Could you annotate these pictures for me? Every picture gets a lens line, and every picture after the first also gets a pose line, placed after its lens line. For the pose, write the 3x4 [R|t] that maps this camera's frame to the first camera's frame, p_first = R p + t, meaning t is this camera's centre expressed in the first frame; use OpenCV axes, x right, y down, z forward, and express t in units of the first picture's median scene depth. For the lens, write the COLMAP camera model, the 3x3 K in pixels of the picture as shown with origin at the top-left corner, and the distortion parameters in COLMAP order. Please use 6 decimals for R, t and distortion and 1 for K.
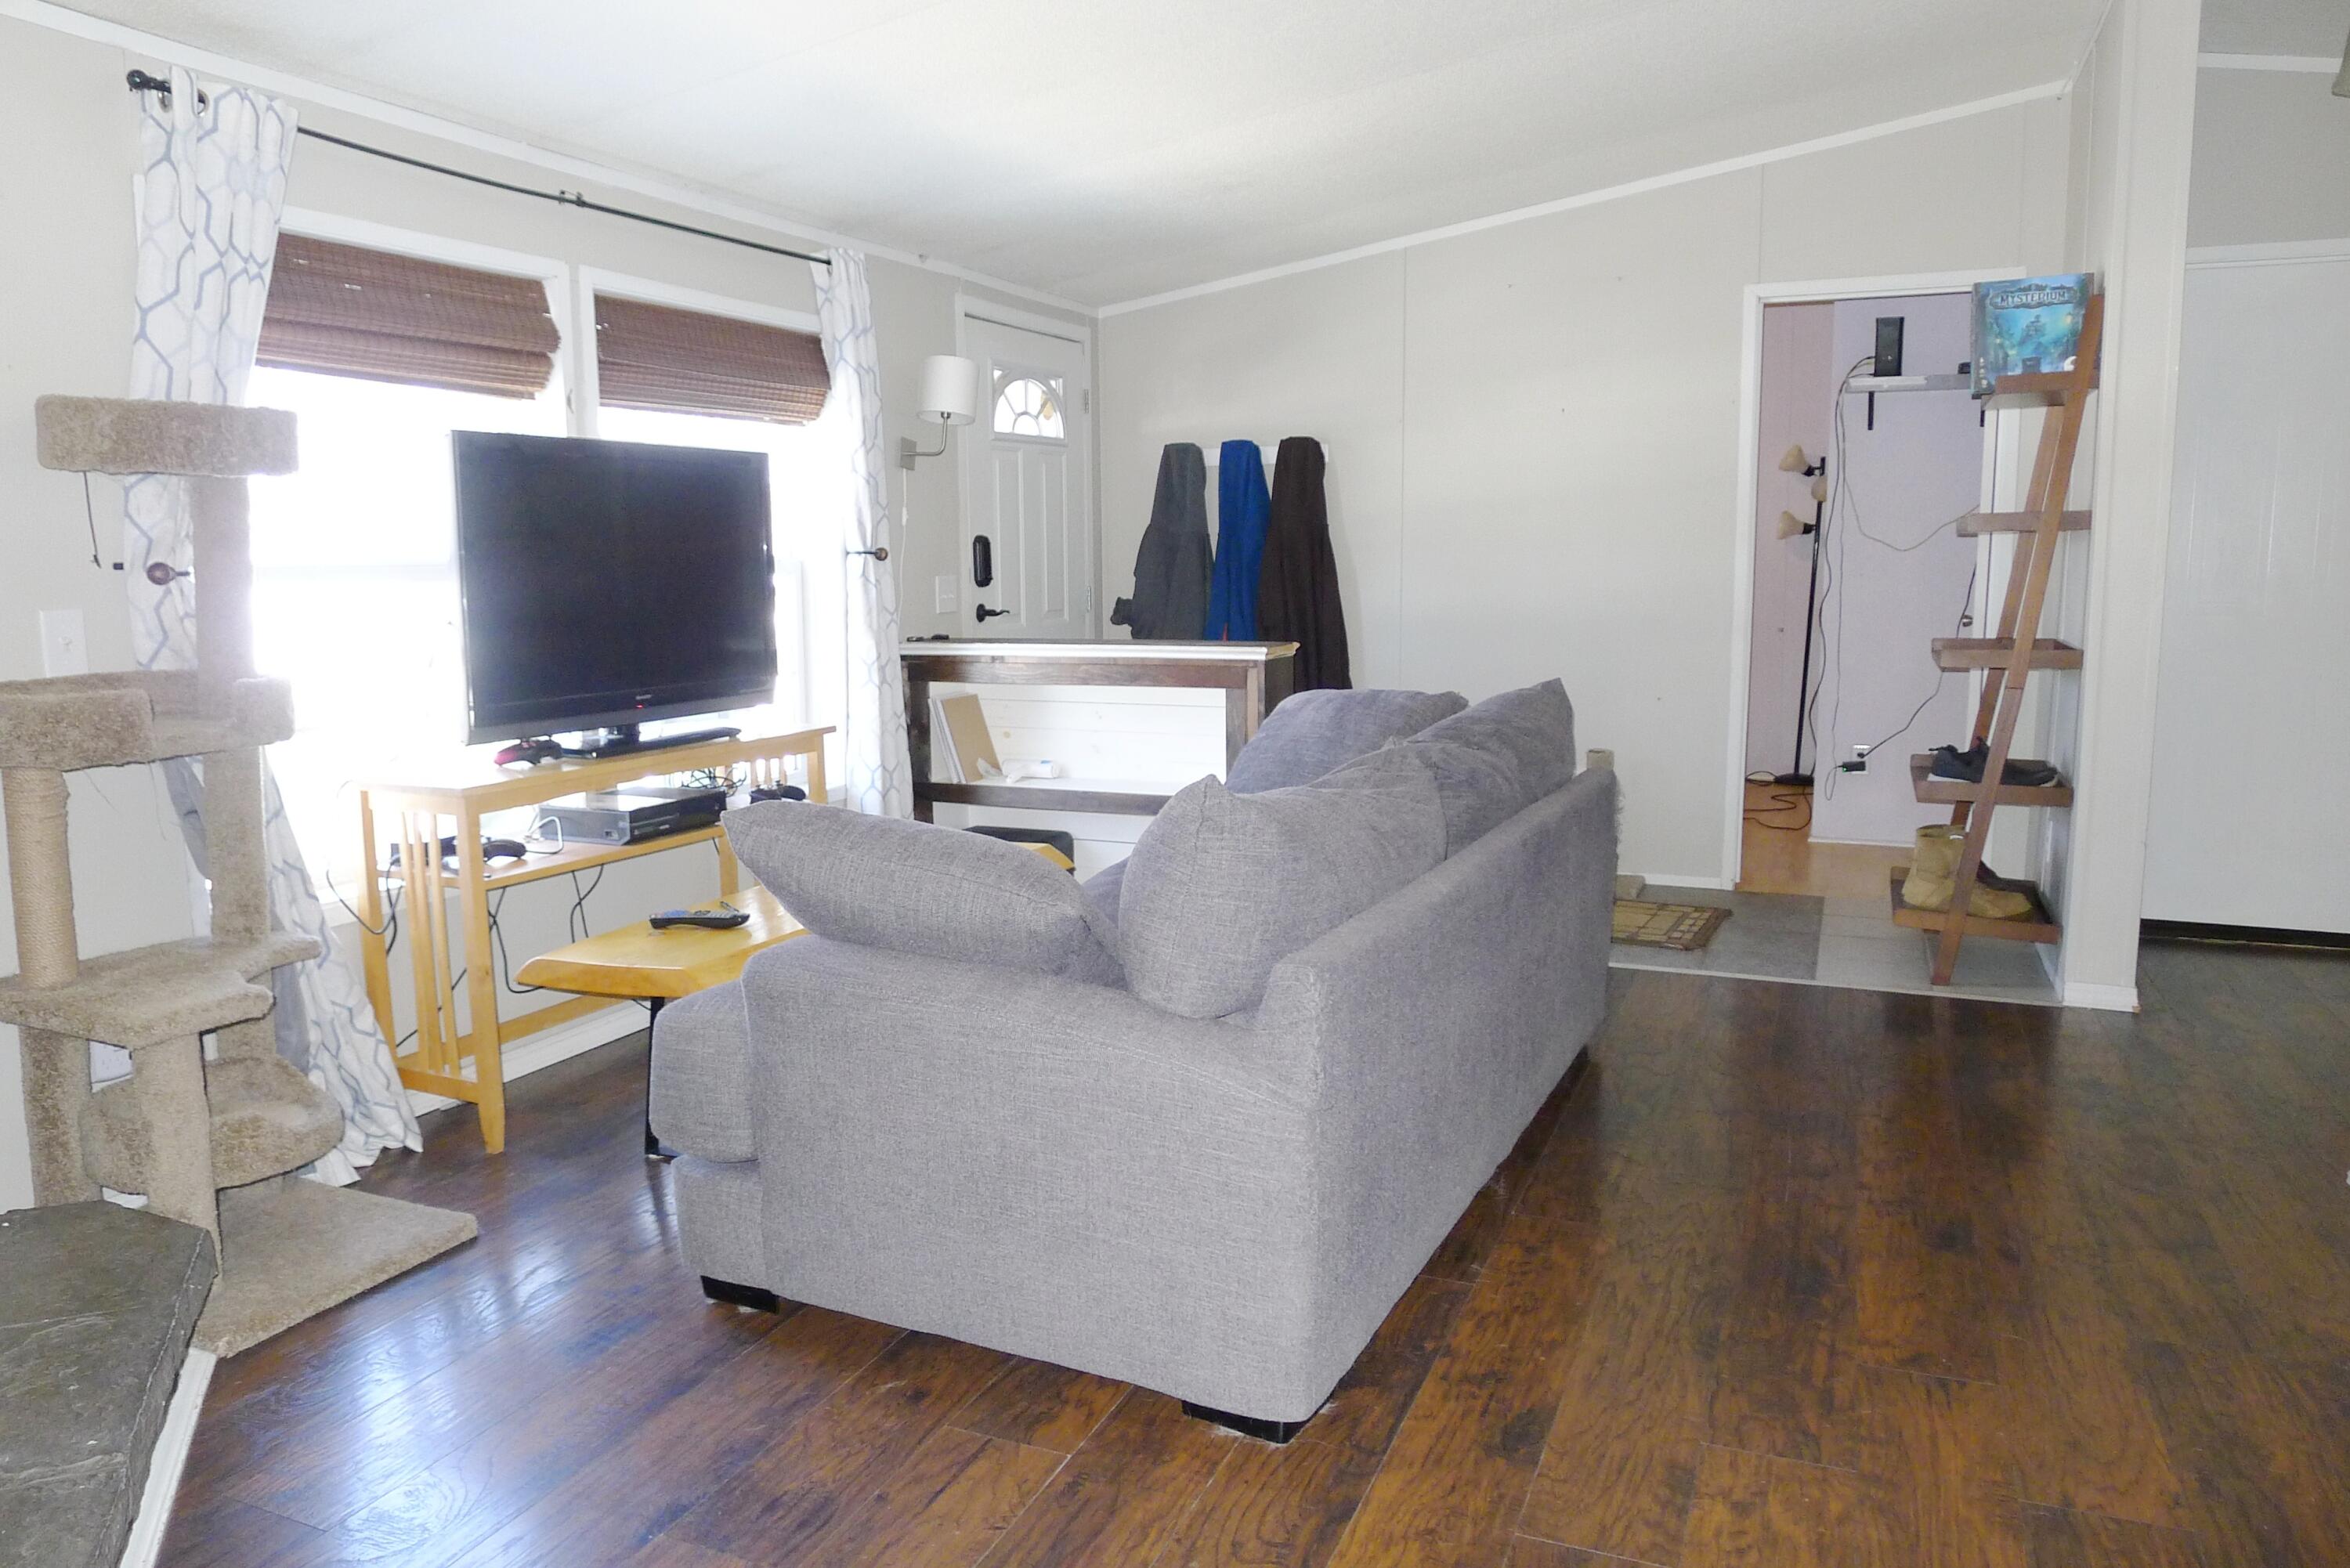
lens RADIAL K [[1636.5, 0, 1163.7], [0, 1636.5, 760.6], [0, 0, 1]] dist [-0.045847, 0.016908]
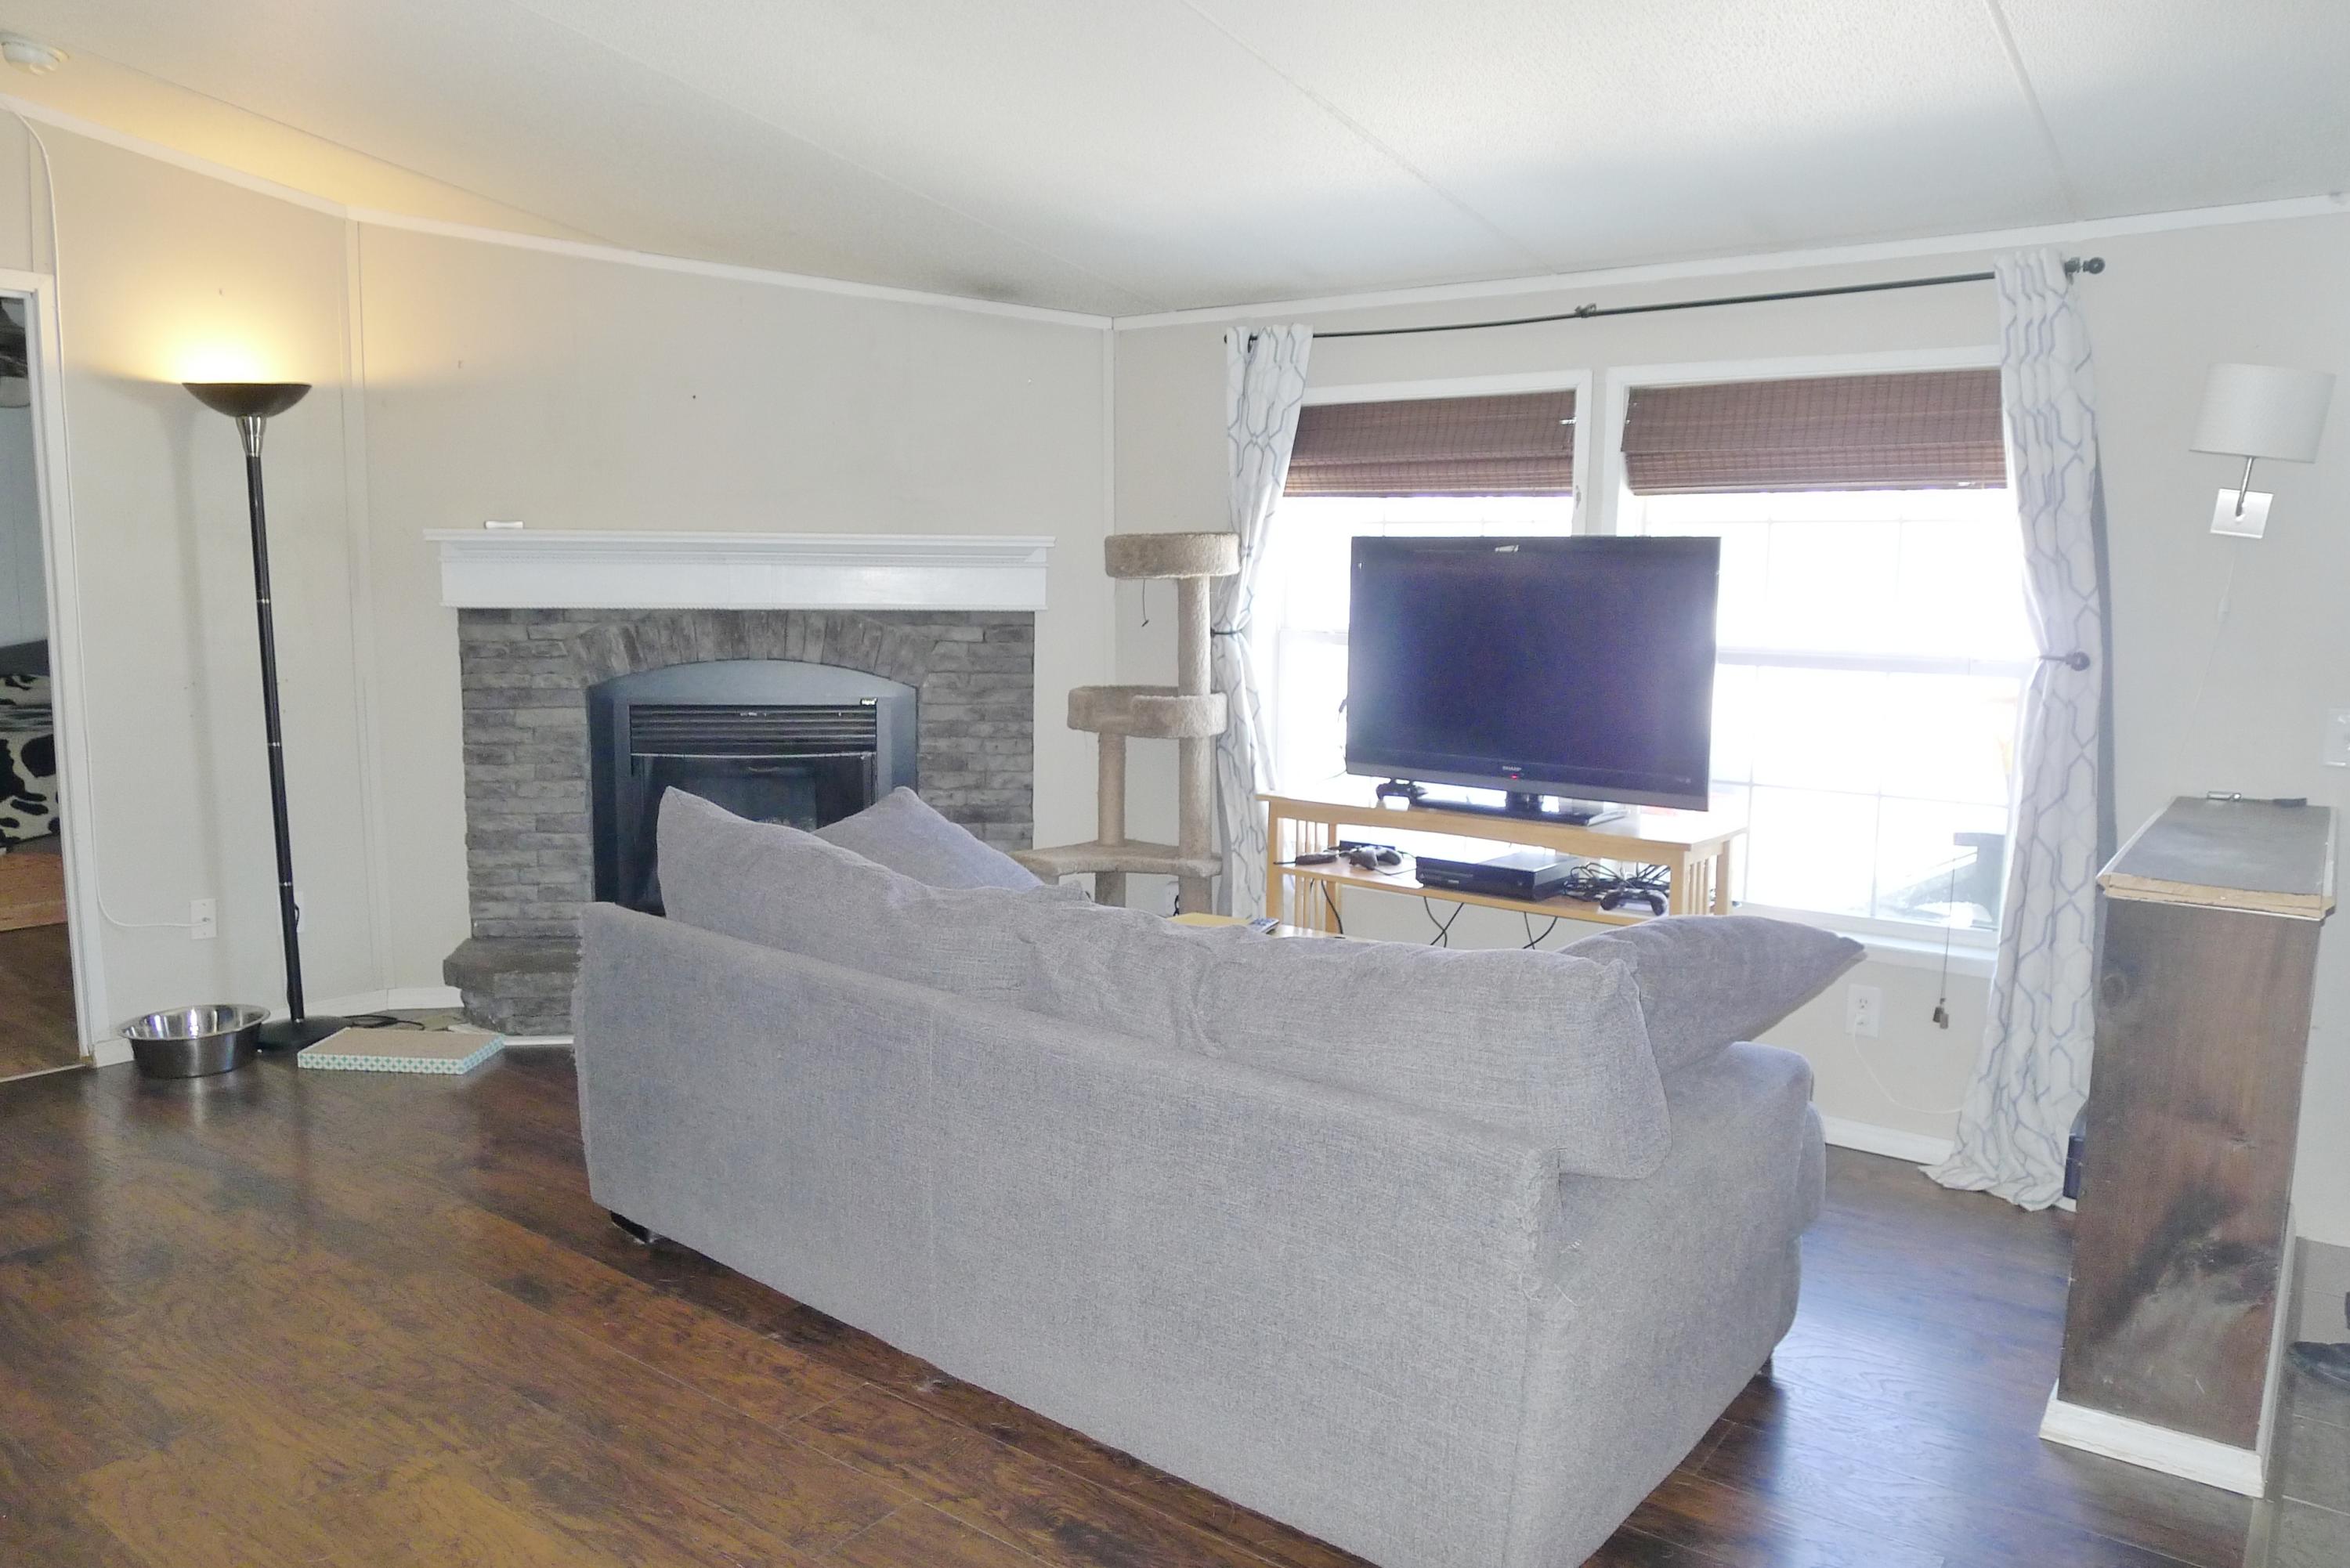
lens RADIAL K [[1636.5, 0, 1172.9], [0, 1636.5, 801.9], [0, 0, 1]] dist [-0.045847, 0.016908]
pose [[-0.240392, 0.137569, -0.960878, 0.971548], [-0.135953, 0.975377, 0.173657, -0.216822], [0.961108, 0.172380, -0.215770, 1.256791]]
